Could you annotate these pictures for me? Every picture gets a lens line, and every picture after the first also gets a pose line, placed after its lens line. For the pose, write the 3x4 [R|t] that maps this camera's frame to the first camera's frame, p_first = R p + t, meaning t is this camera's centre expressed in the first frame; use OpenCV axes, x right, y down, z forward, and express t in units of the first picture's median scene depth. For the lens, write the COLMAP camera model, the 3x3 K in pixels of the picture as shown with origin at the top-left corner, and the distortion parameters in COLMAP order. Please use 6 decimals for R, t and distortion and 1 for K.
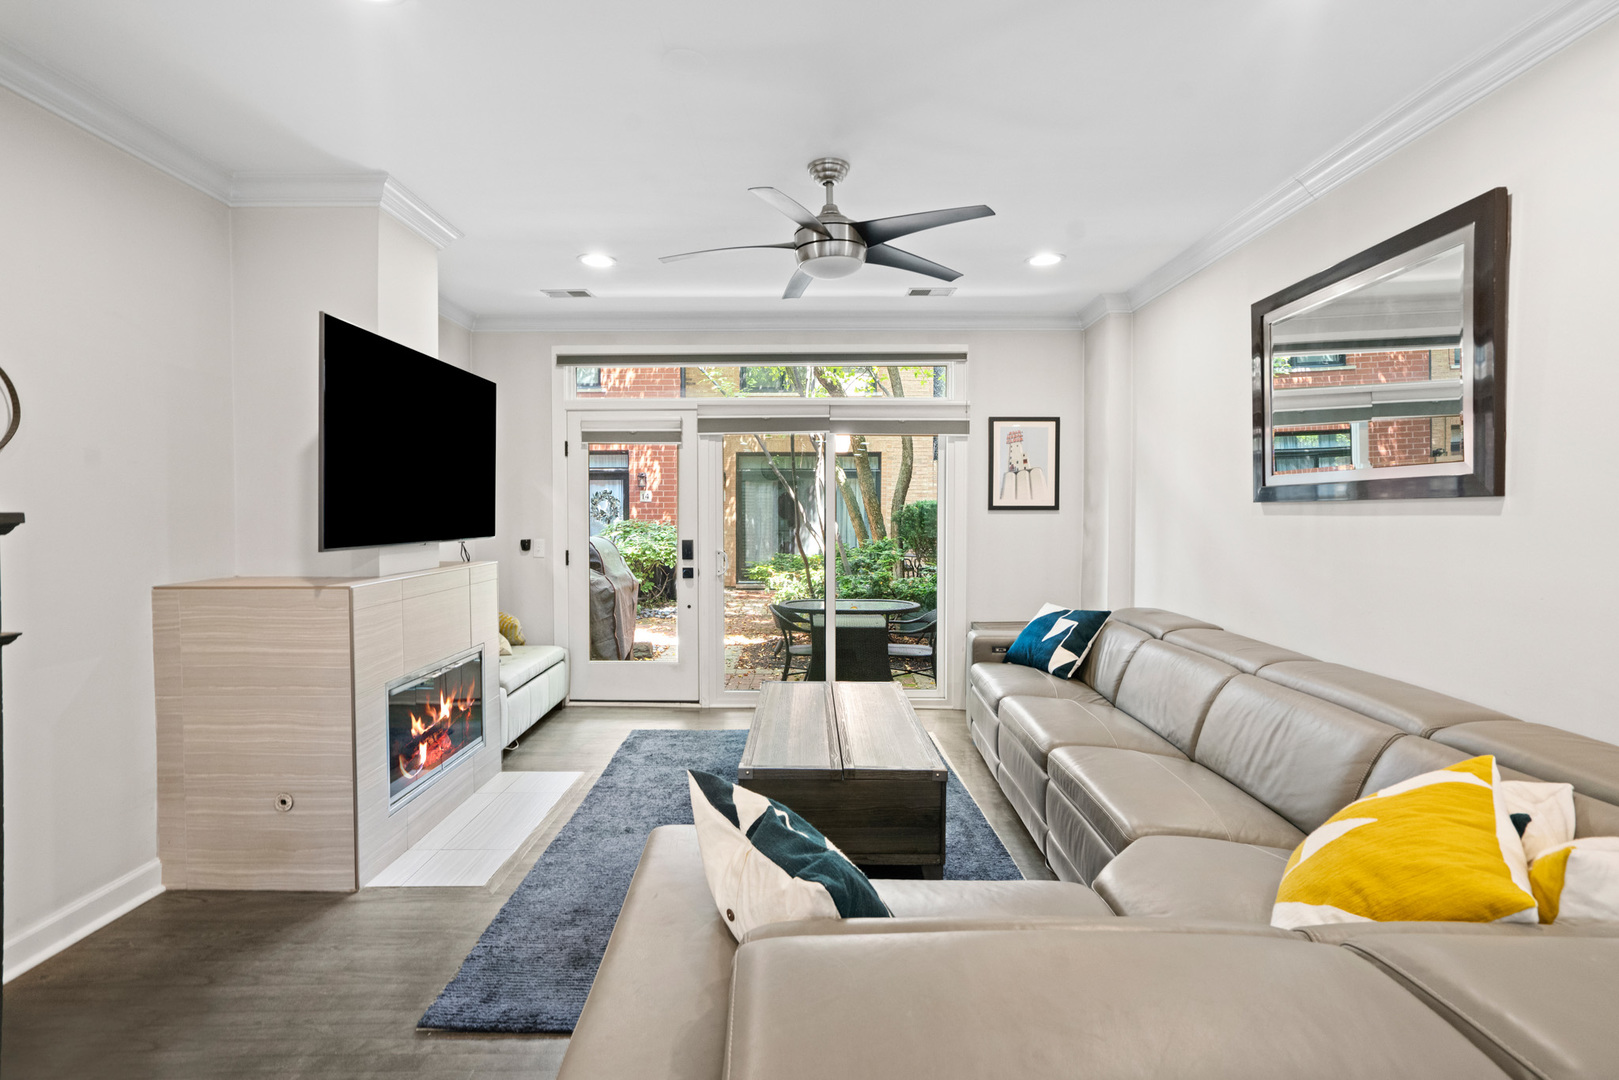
lens RADIAL K [[783.0, 0, 790.1], [0, 783.0, 529.7], [0, 0, 1]] dist [-0.055539, 0.014463]
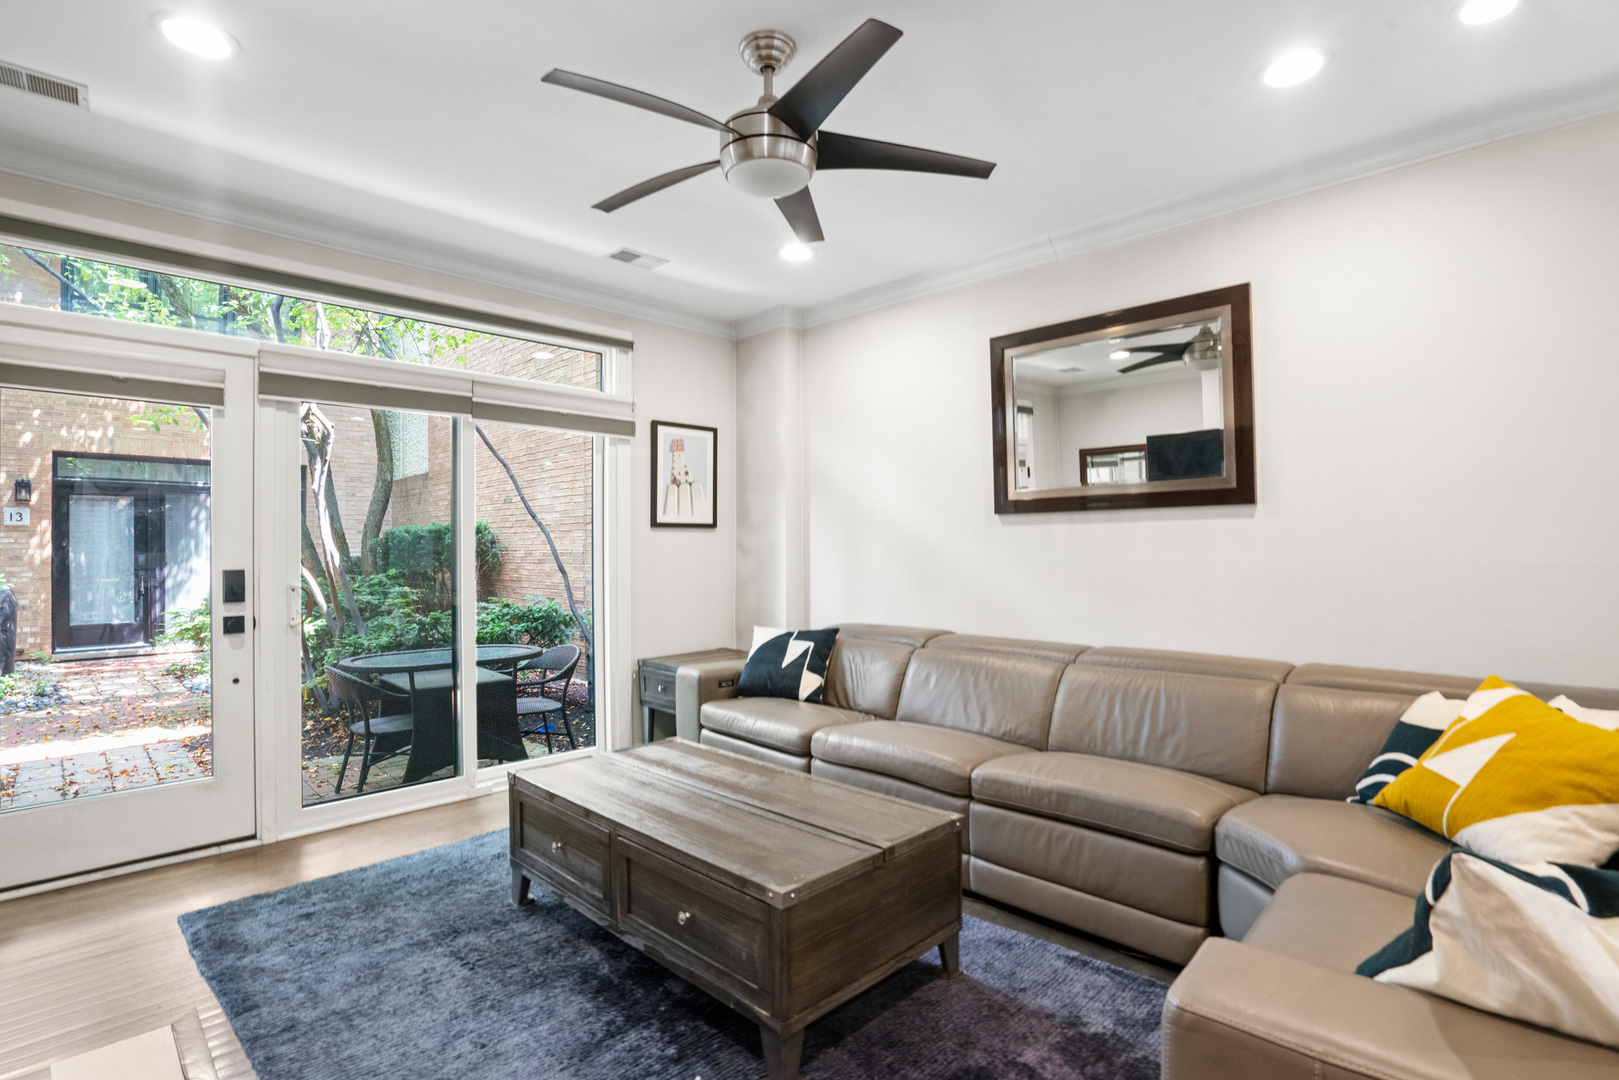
lens RADIAL K [[783.0, 0, 818.7], [0, 783.0, 548.2], [0, 0, 1]] dist [-0.055539, 0.014463]
pose [[0.676731, -0.004927, 0.736214, -0.262201], [0.023241, 0.999622, -0.014673, 0.015848], [-0.735864, 0.027040, 0.676590, 0.276294]]
